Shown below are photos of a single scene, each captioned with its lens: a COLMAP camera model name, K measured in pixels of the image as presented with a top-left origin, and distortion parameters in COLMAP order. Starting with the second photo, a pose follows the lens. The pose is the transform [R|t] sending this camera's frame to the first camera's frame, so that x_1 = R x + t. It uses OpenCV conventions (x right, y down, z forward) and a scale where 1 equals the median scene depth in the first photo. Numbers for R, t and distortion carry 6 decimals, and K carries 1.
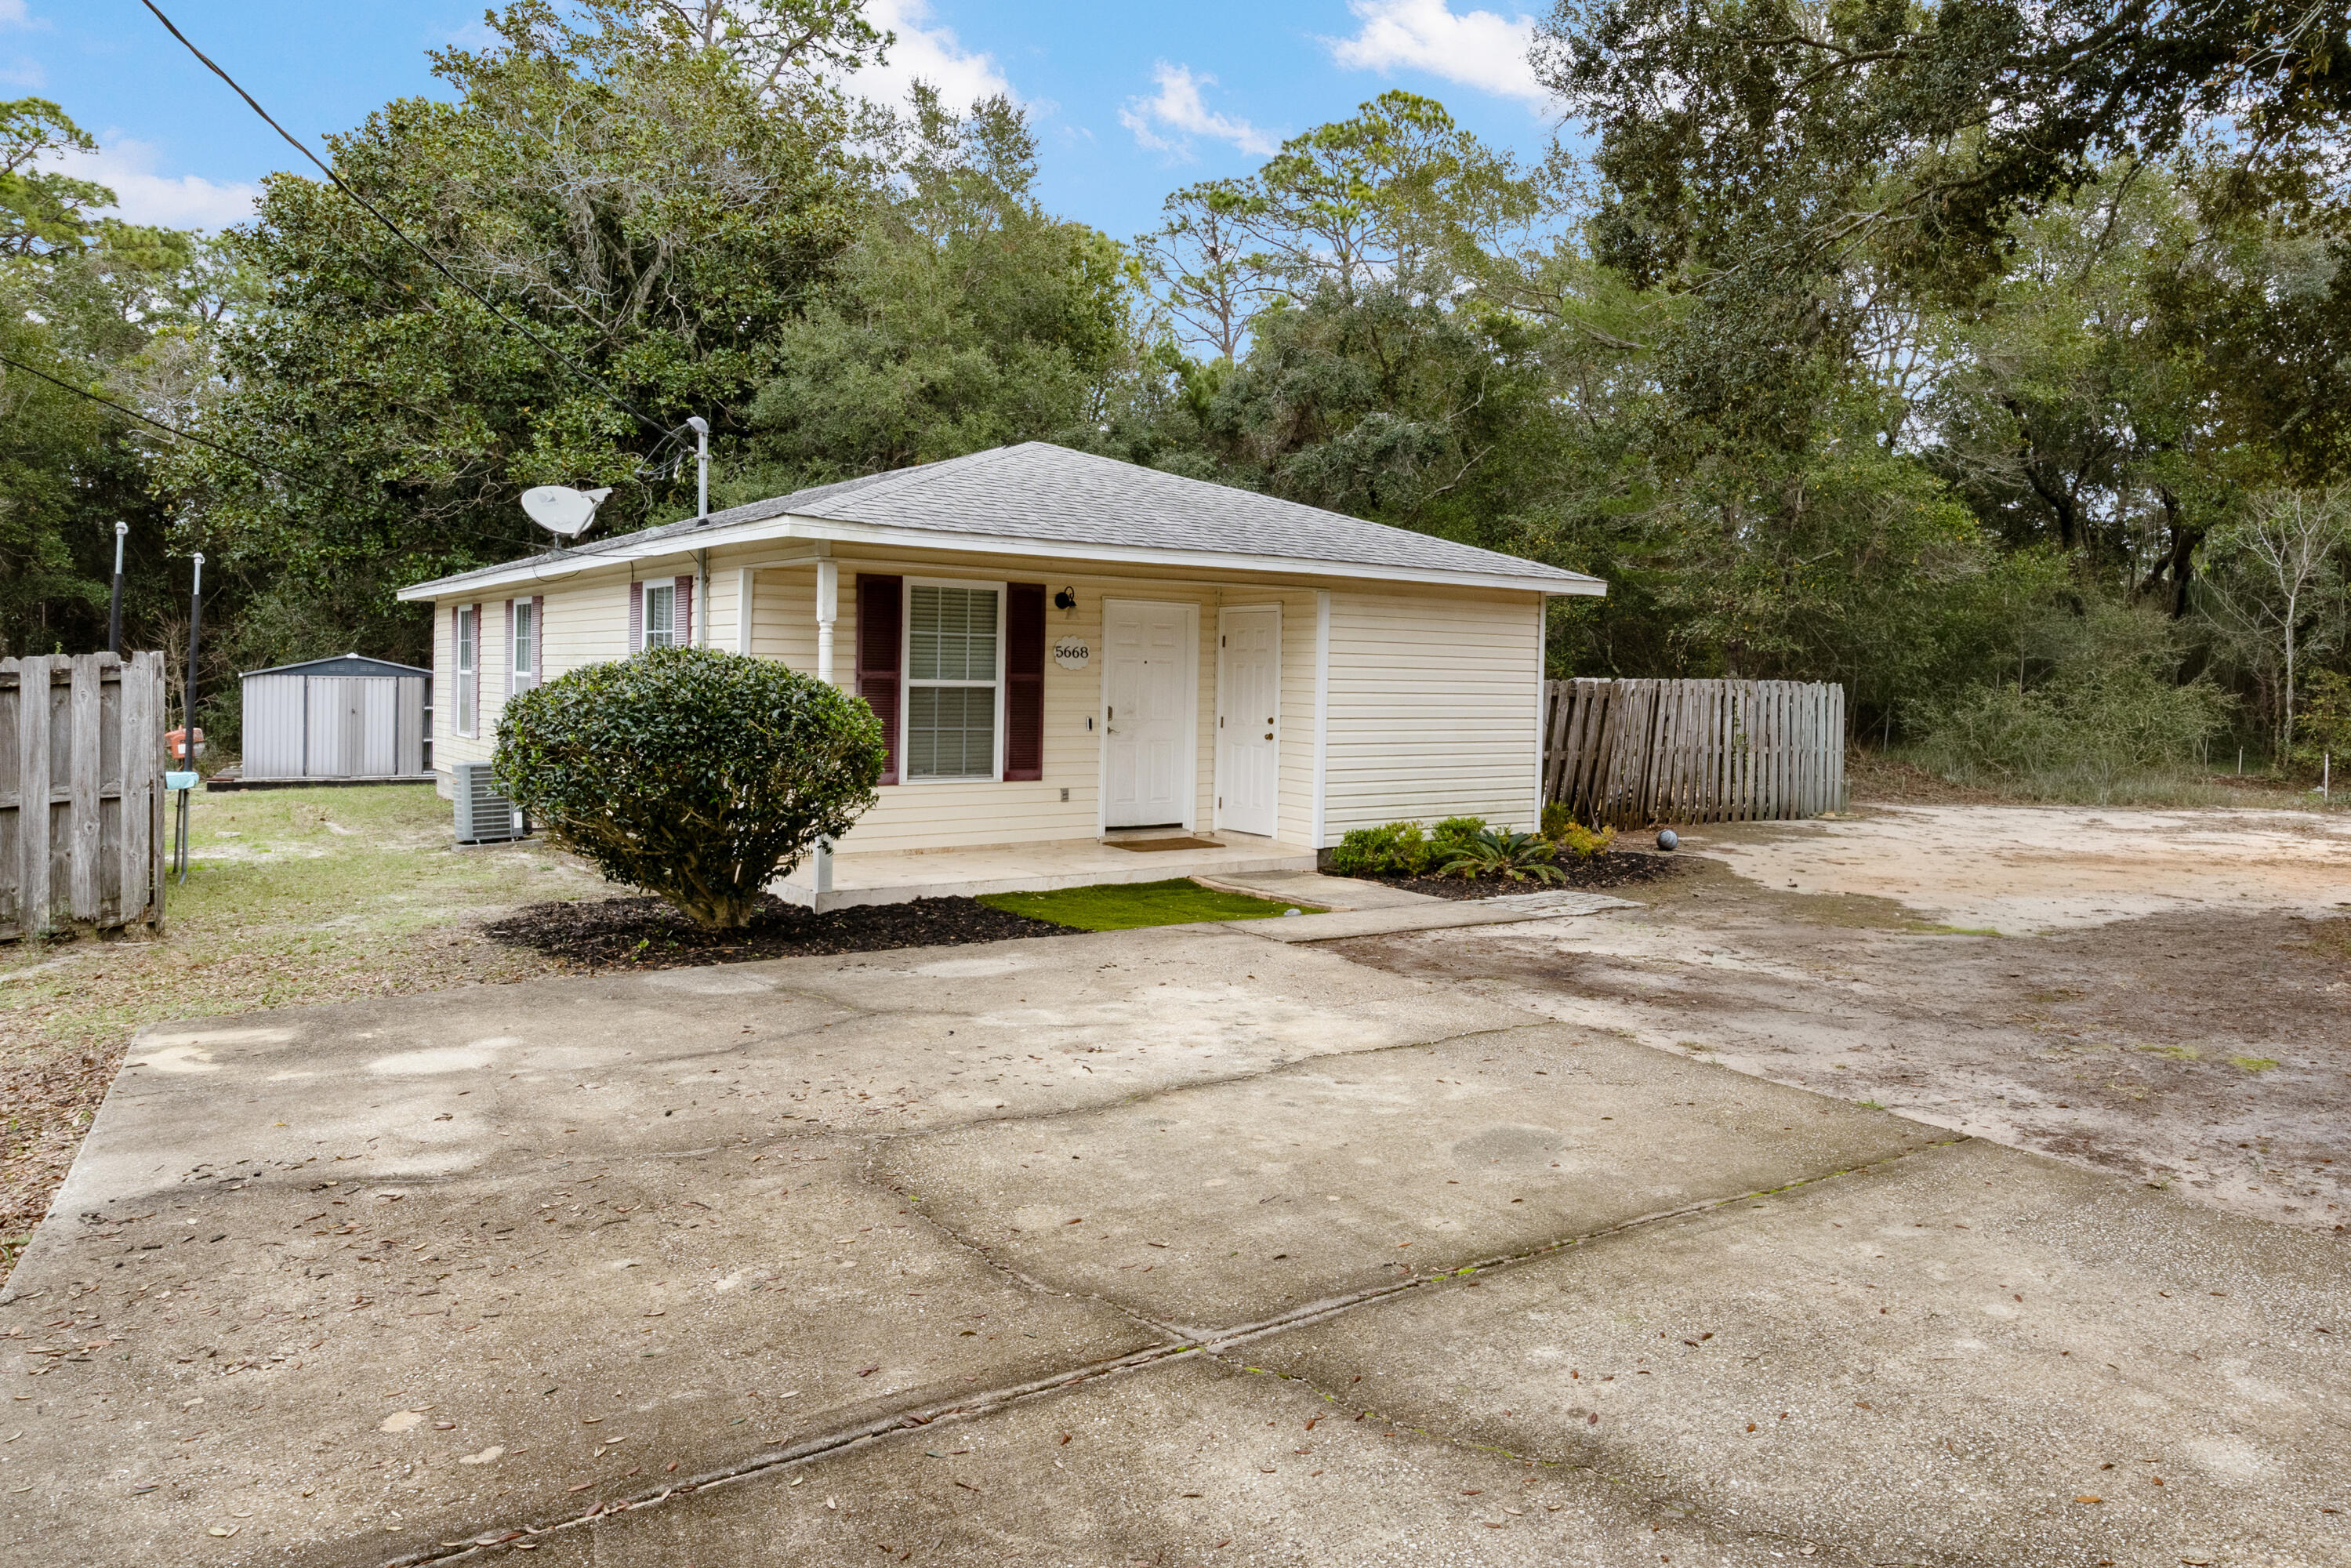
lens RADIAL K [[1192.6, 0, 1172.2], [0, 1192.6, 732.6], [0, 0, 1]] dist [0.001496, -0.001671]
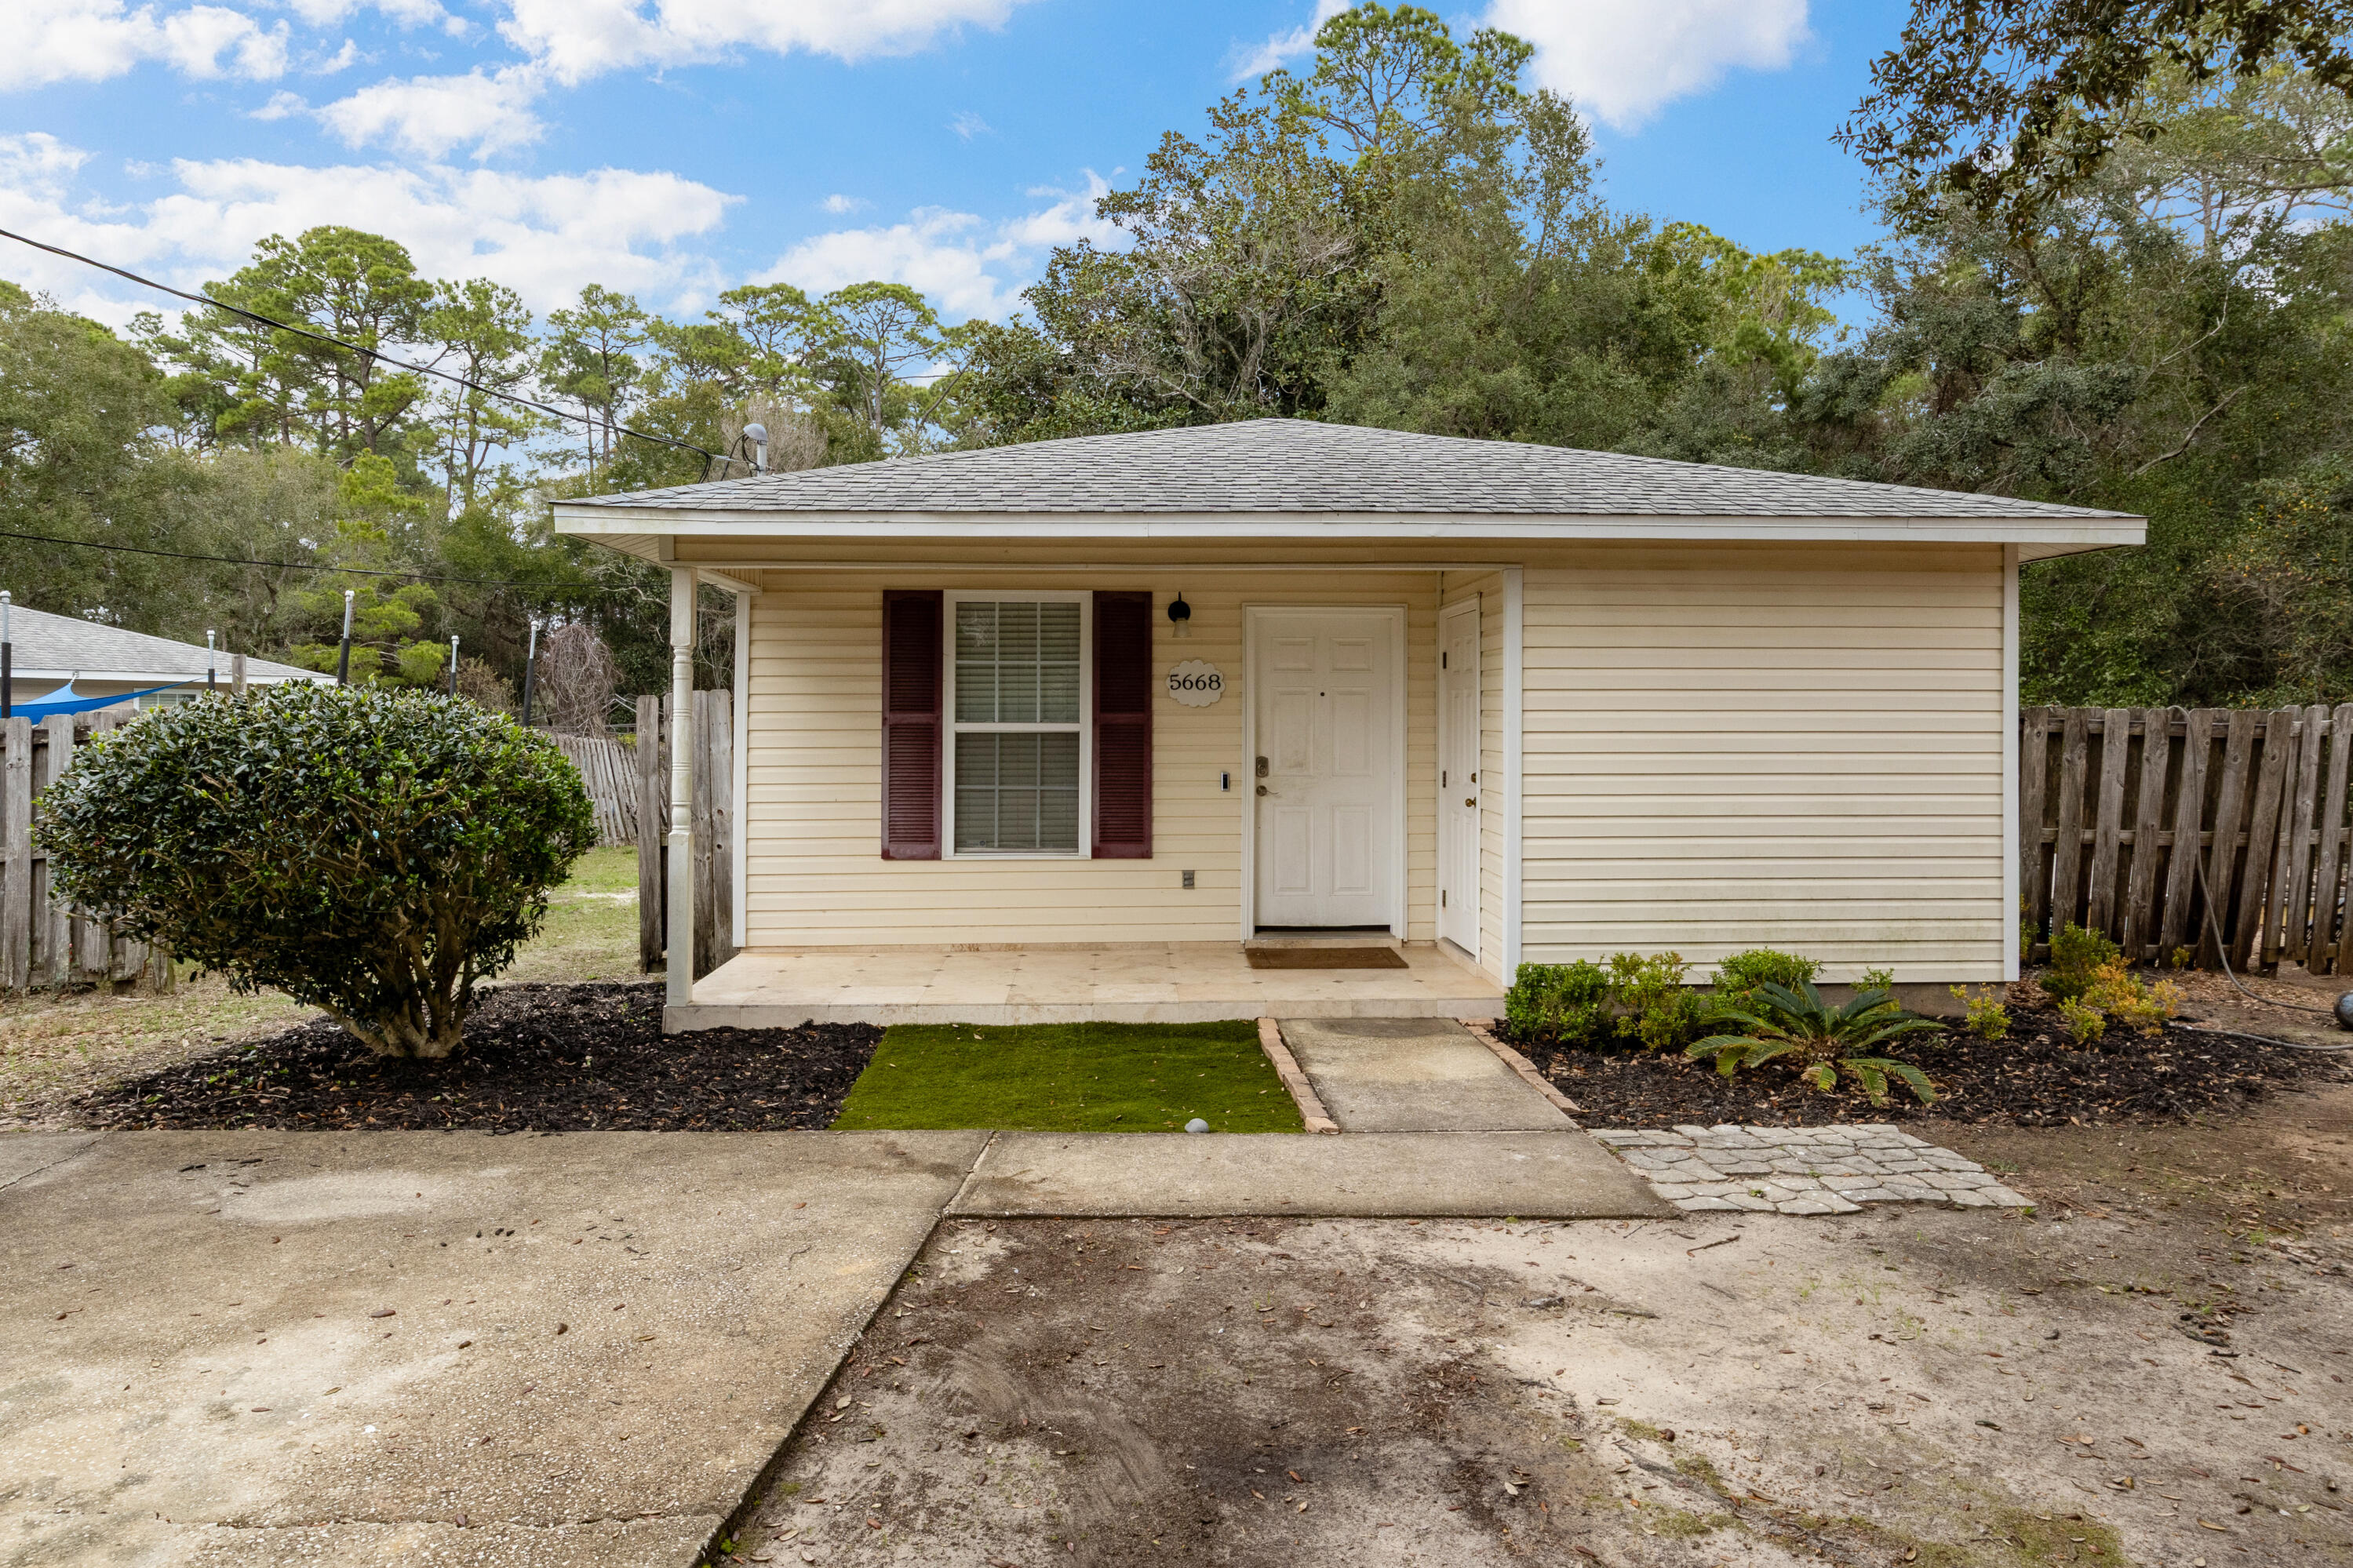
lens RADIAL K [[1221.8, 0, 1177.3], [0, 1221.8, 738.3], [0, 0, 1]] dist [-0.005075, 0.000032]
pose [[0.879550, -0.012685, -0.475636, 0.263919], [-0.005937, 0.999274, -0.037629, -0.005578], [0.475769, 0.035921, 0.878837, 0.350731]]
